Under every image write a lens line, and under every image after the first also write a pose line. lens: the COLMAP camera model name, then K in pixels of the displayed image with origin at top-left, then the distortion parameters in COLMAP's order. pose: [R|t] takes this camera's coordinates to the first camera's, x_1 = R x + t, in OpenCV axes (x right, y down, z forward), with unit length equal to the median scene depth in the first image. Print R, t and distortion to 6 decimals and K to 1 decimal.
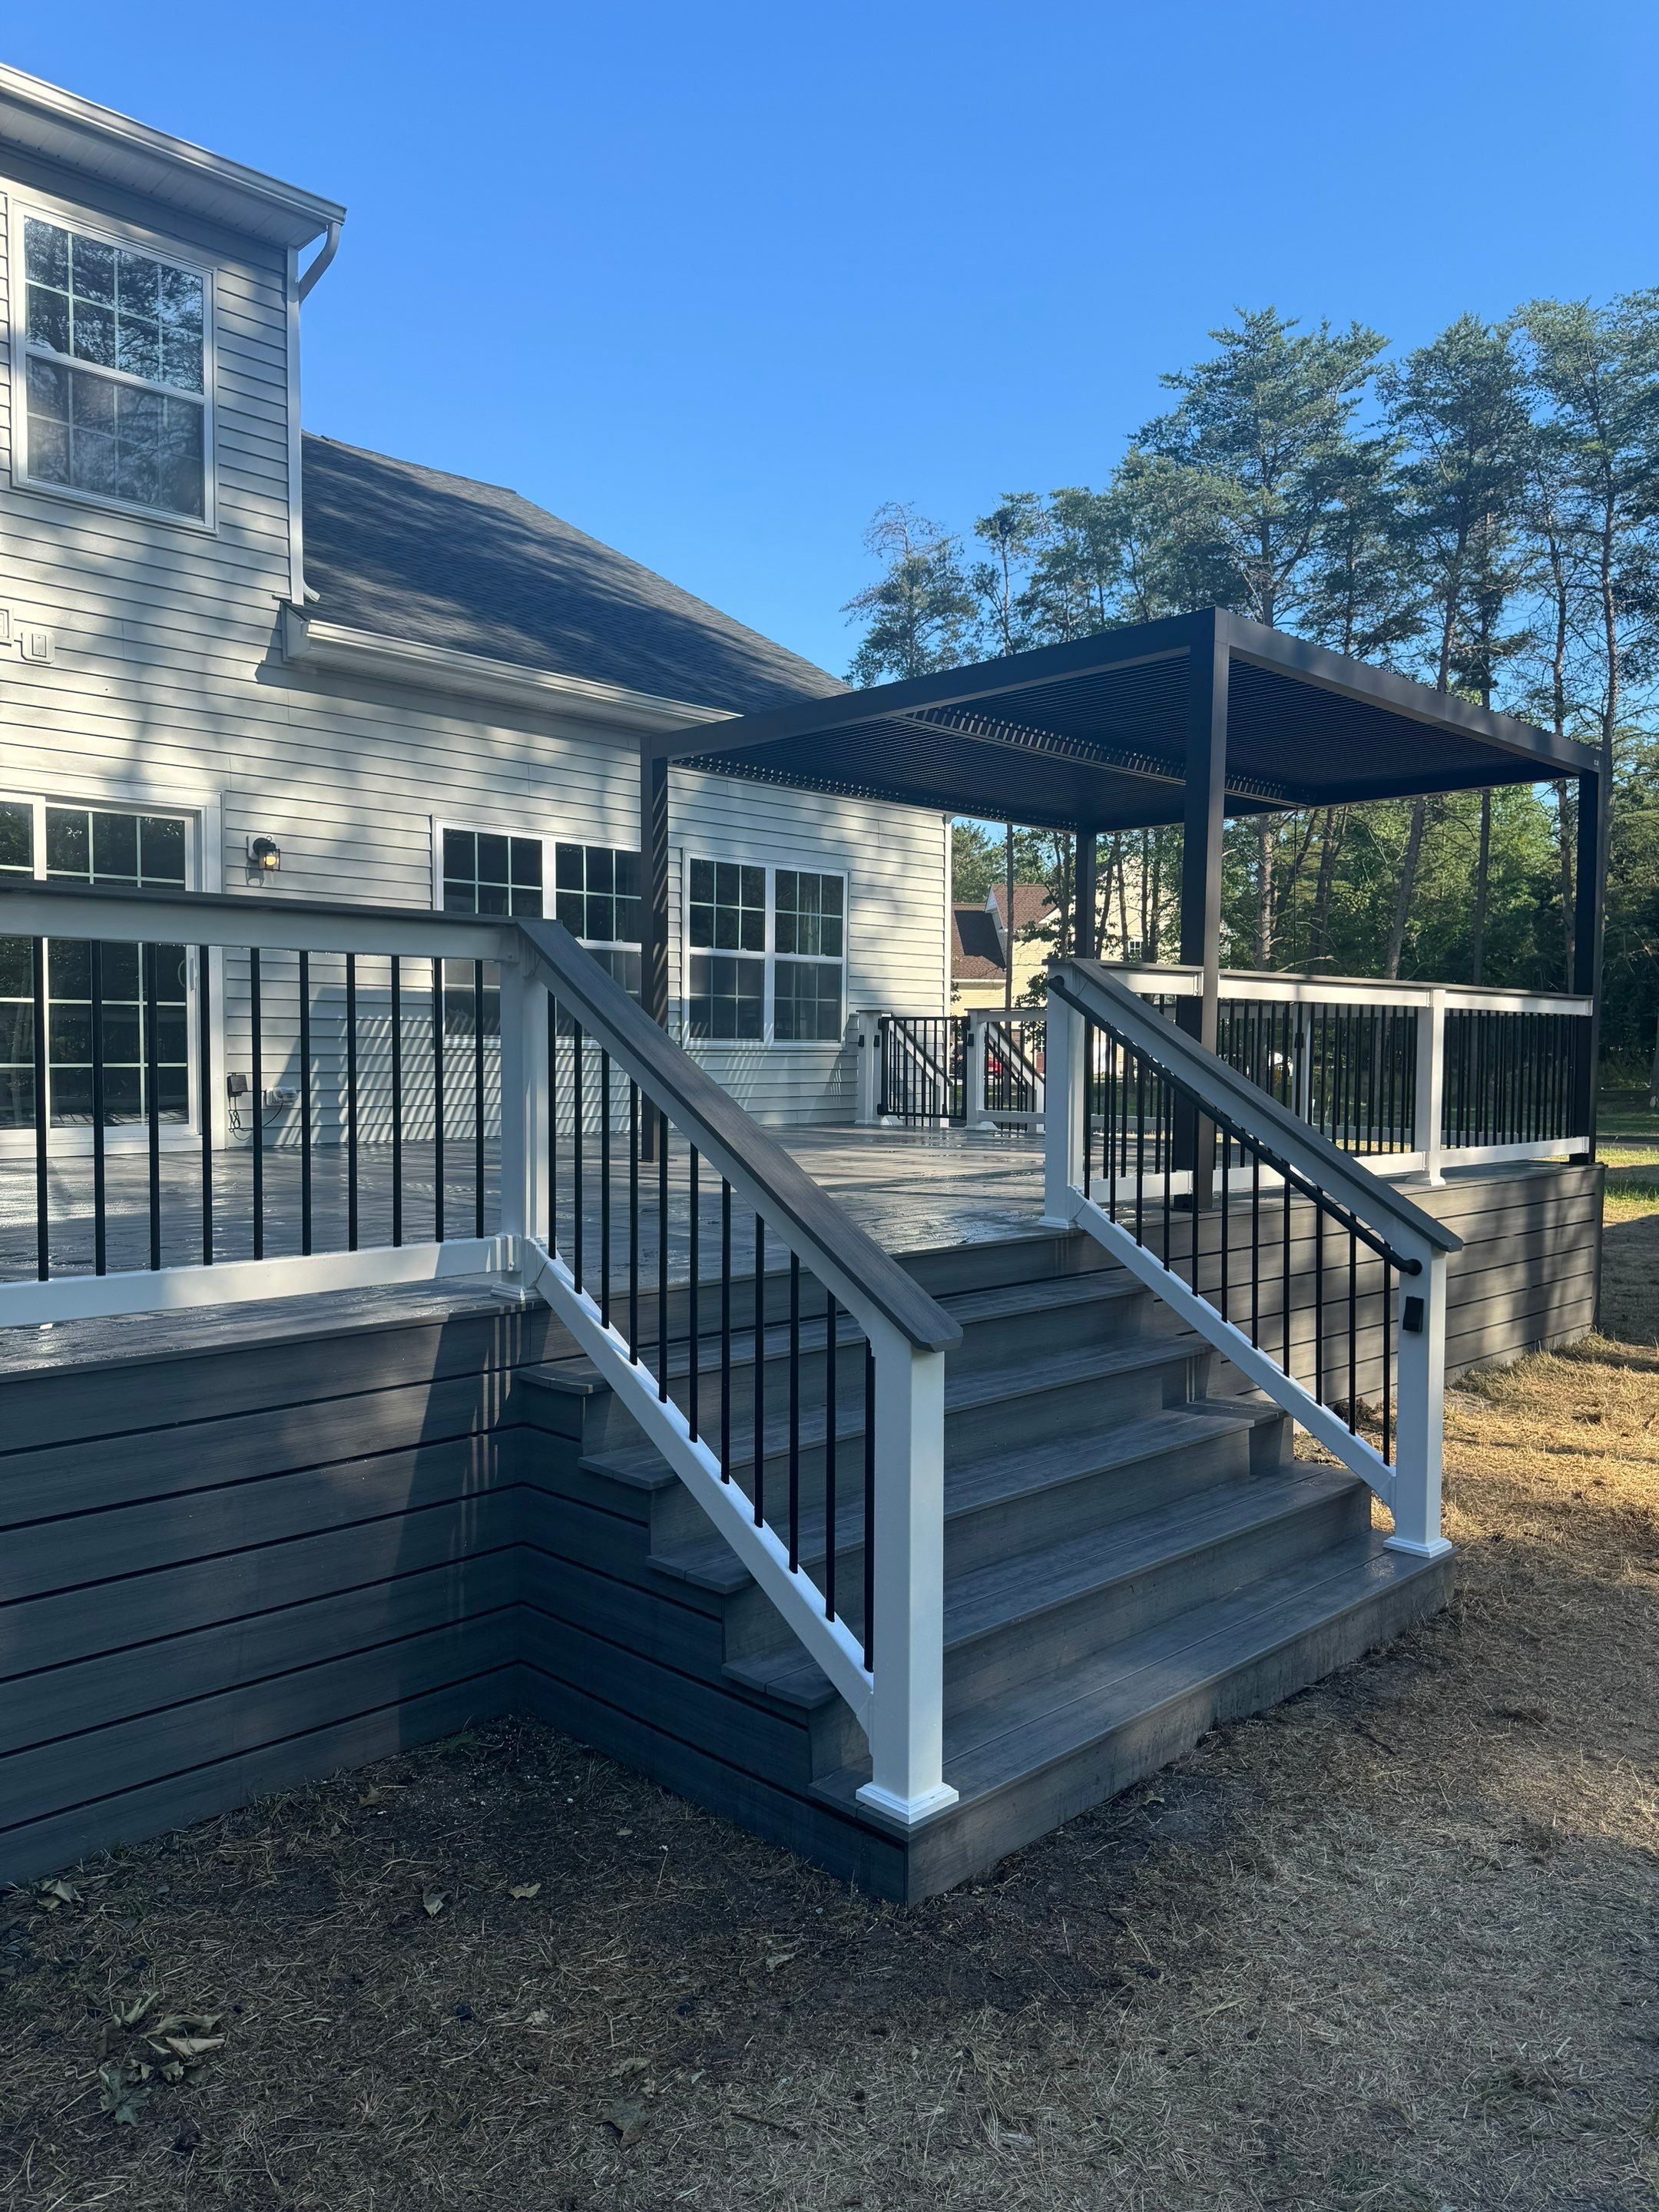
lens RADIAL K [[1559.3, 0, 829.5], [0, 1559.3, 1106.0], [0, 0, 1]] dist [0.087066, -0.106702]
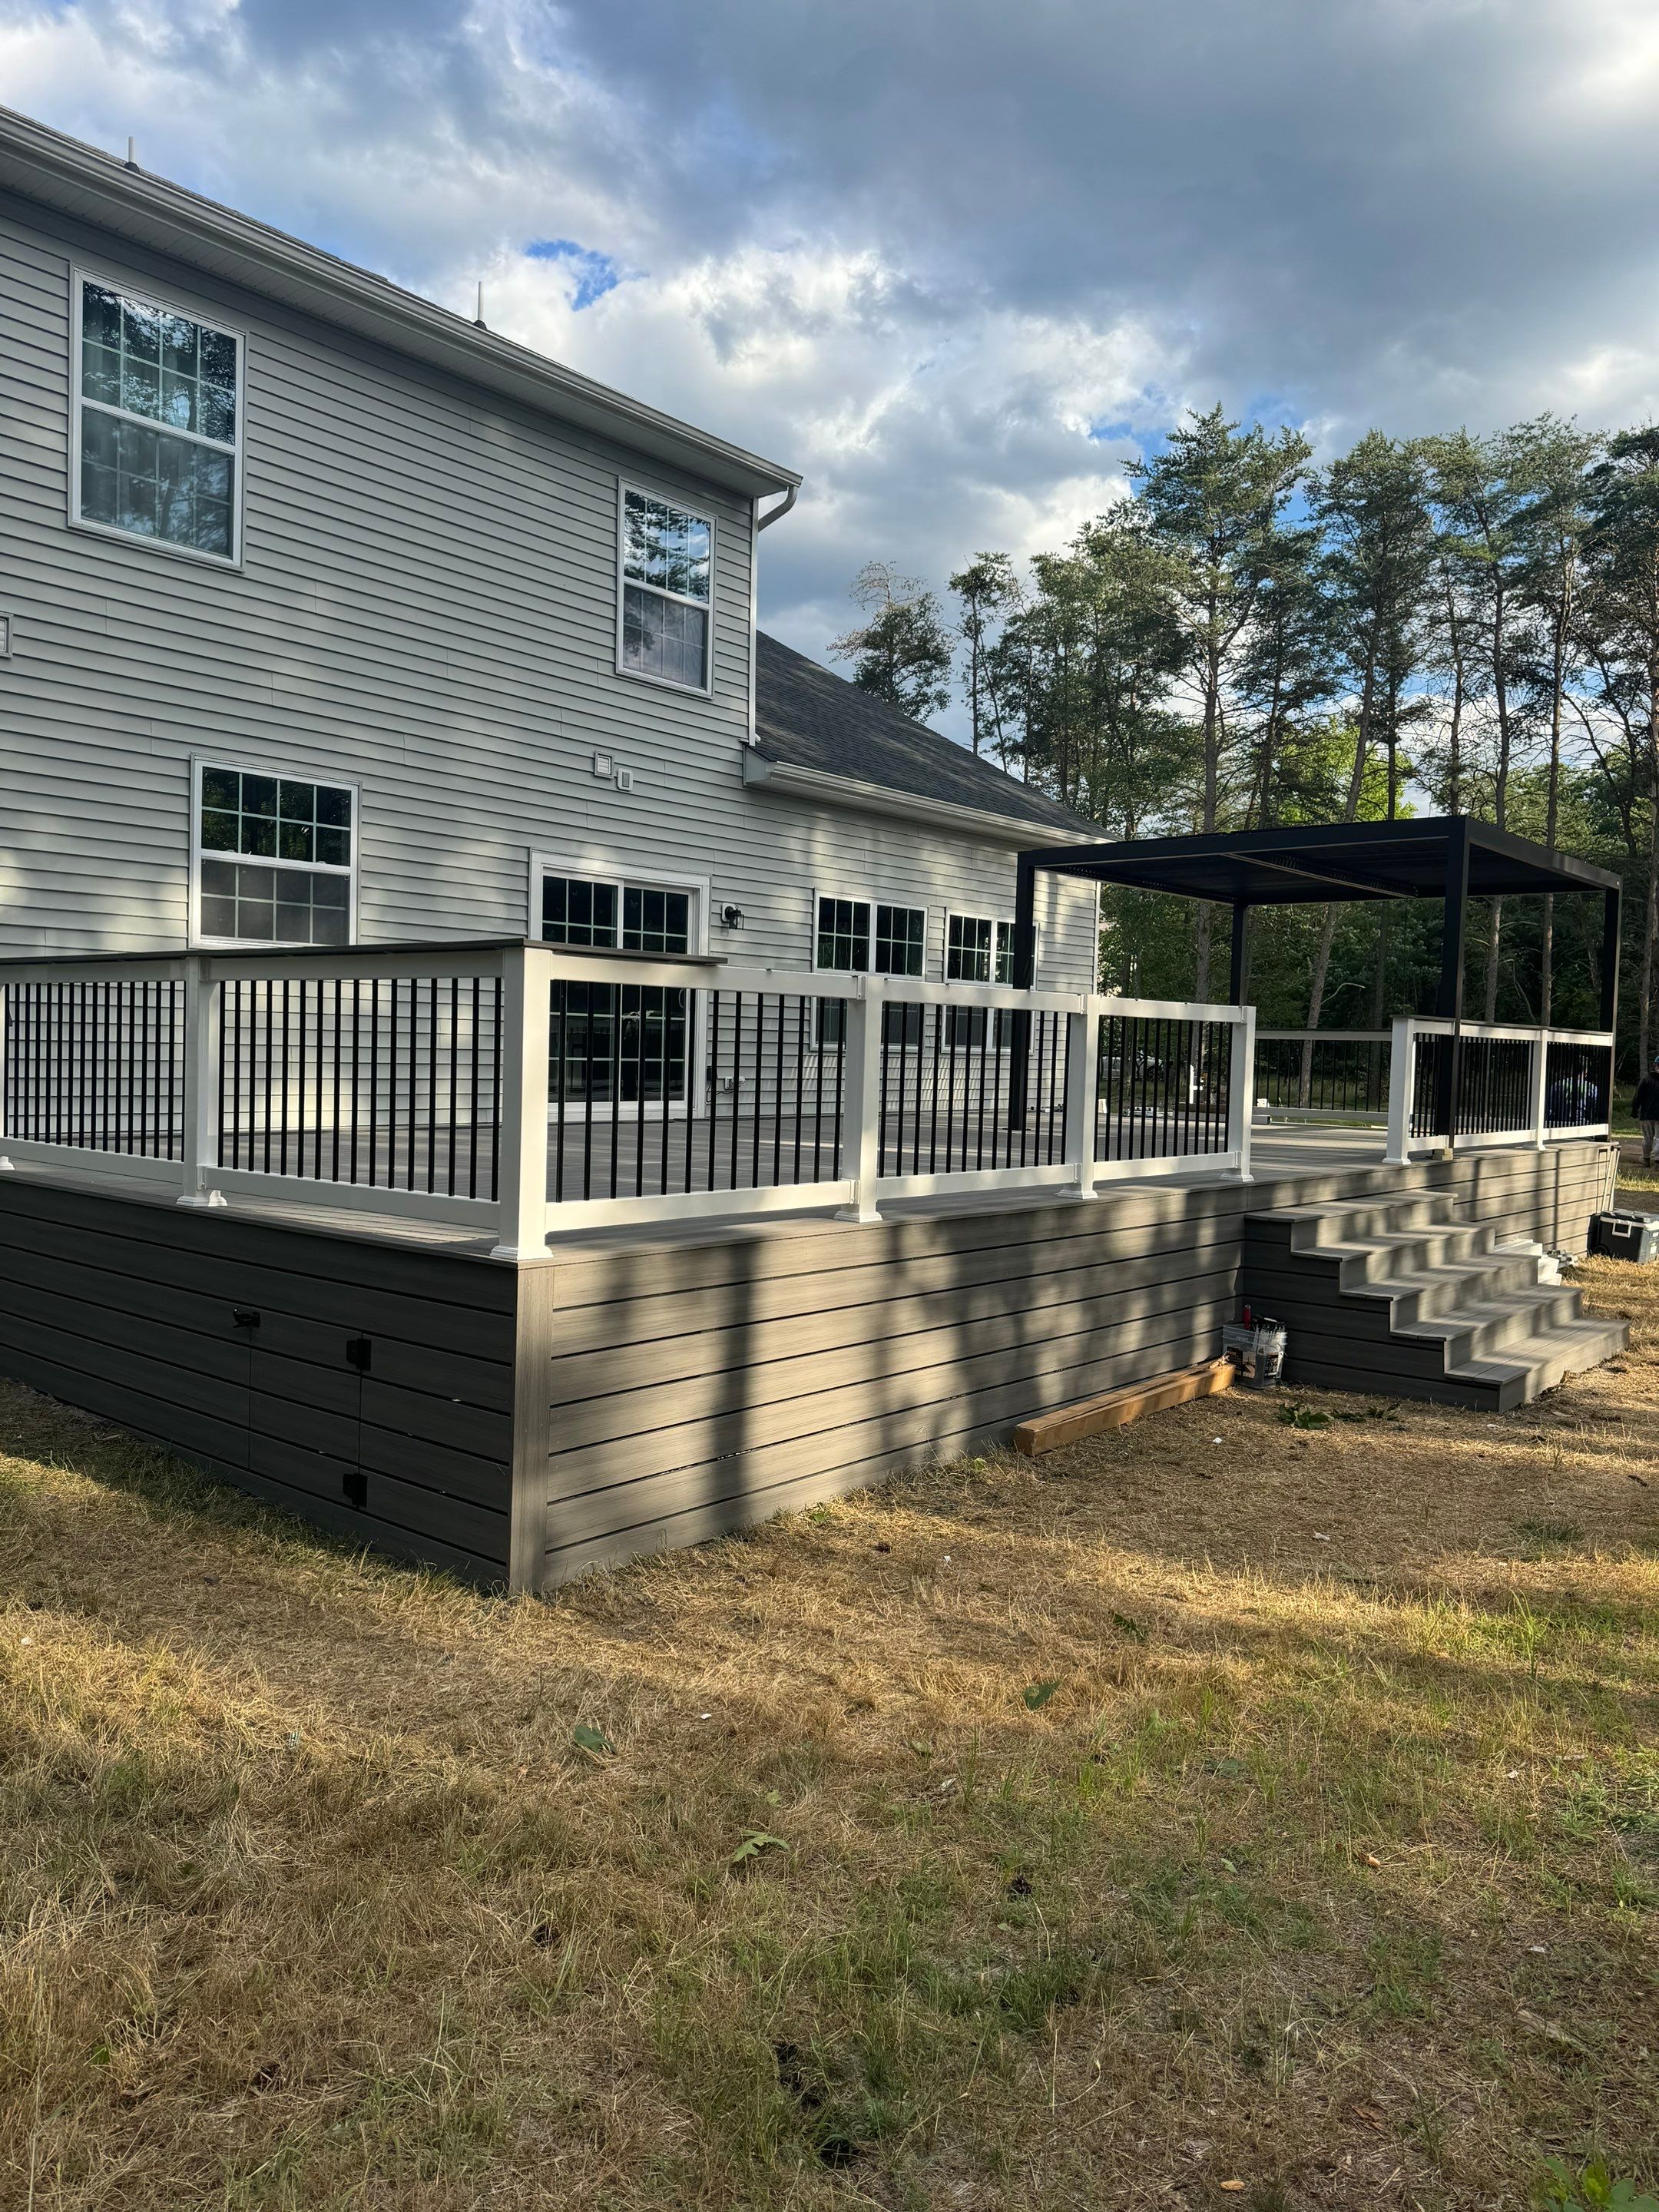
lens RADIAL K [[1578.4, 0, 829.5], [0, 1578.4, 1106.0], [0, 0, 1]] dist [0.124343, -0.263010]
pose [[0.994583, 0.014309, 0.102959, -0.413671], [-0.014350, 0.999897, -0.000334, 0.012840], [-0.102953, -0.001145, 0.994686, -0.455795]]
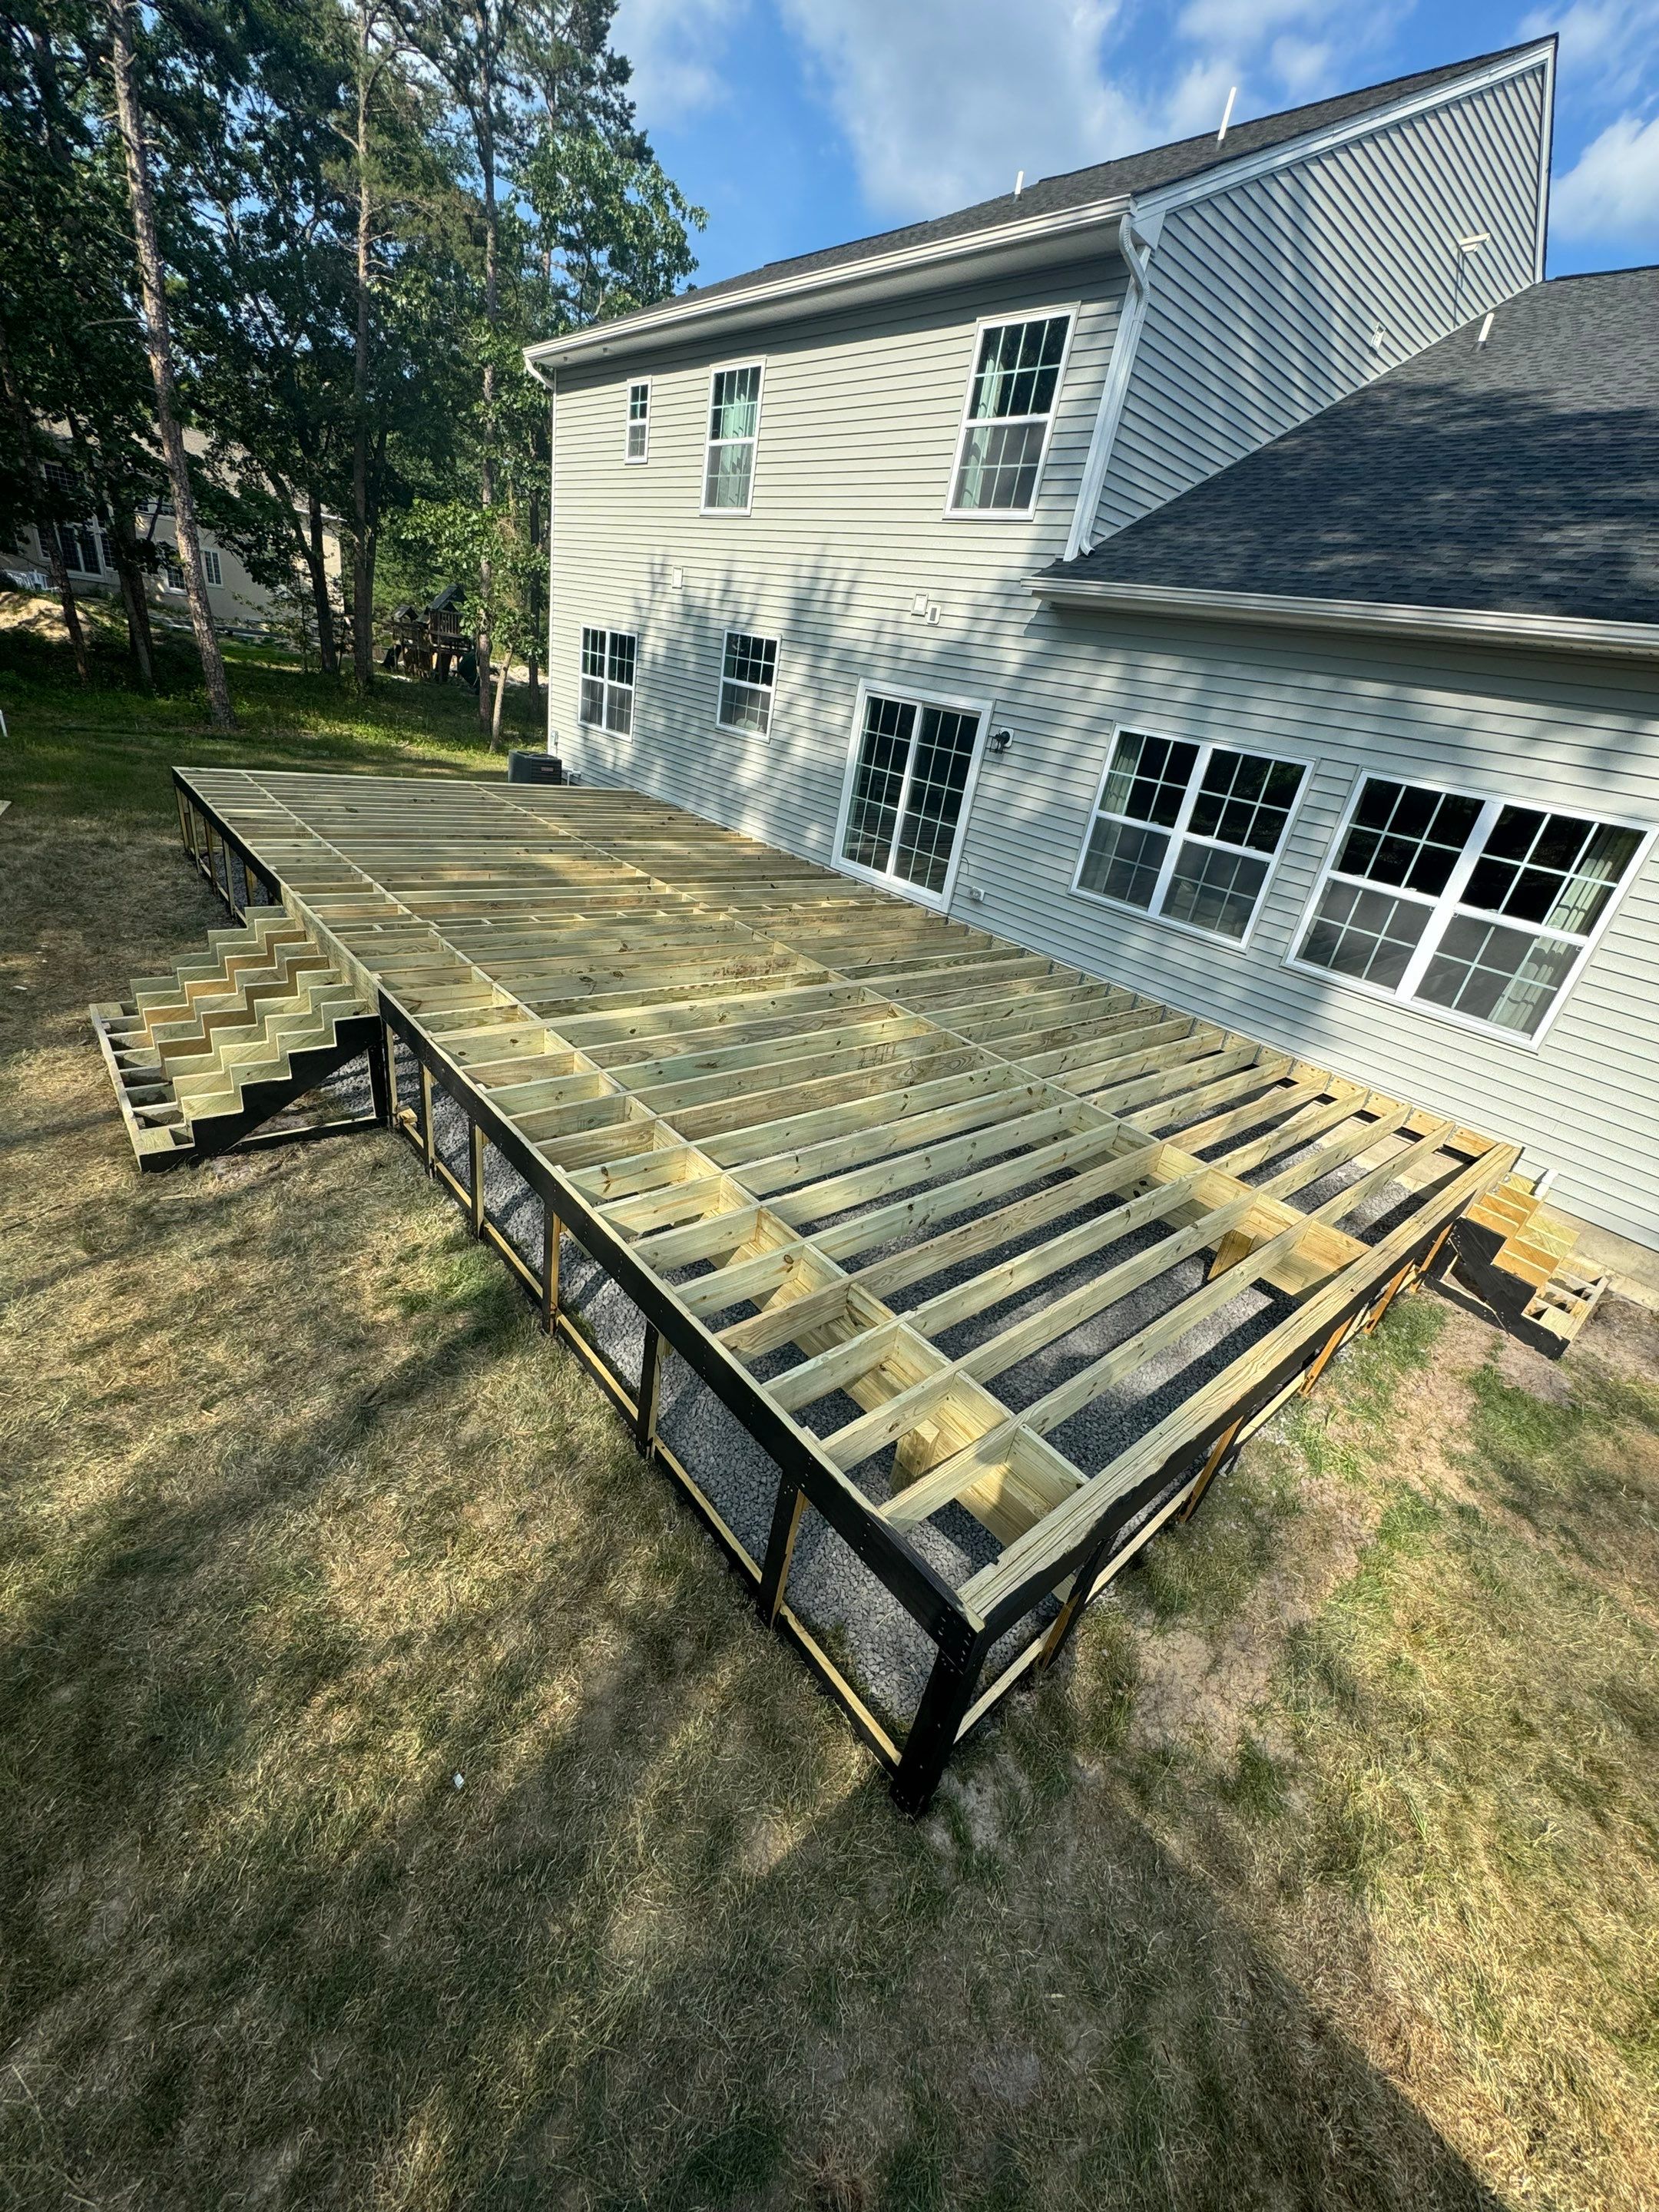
lens RADIAL K [[899.4, 0, 829.5], [0, 899.4, 1106.0], [0, 0, 1]] dist [-0.004081, -0.000762]
pose [[-0.062796, 0.427708, -0.901733, 0.626946], [-0.189242, 0.882022, 0.431538, -0.192549], [0.979920, 0.197745, 0.025553, 0.874766]]
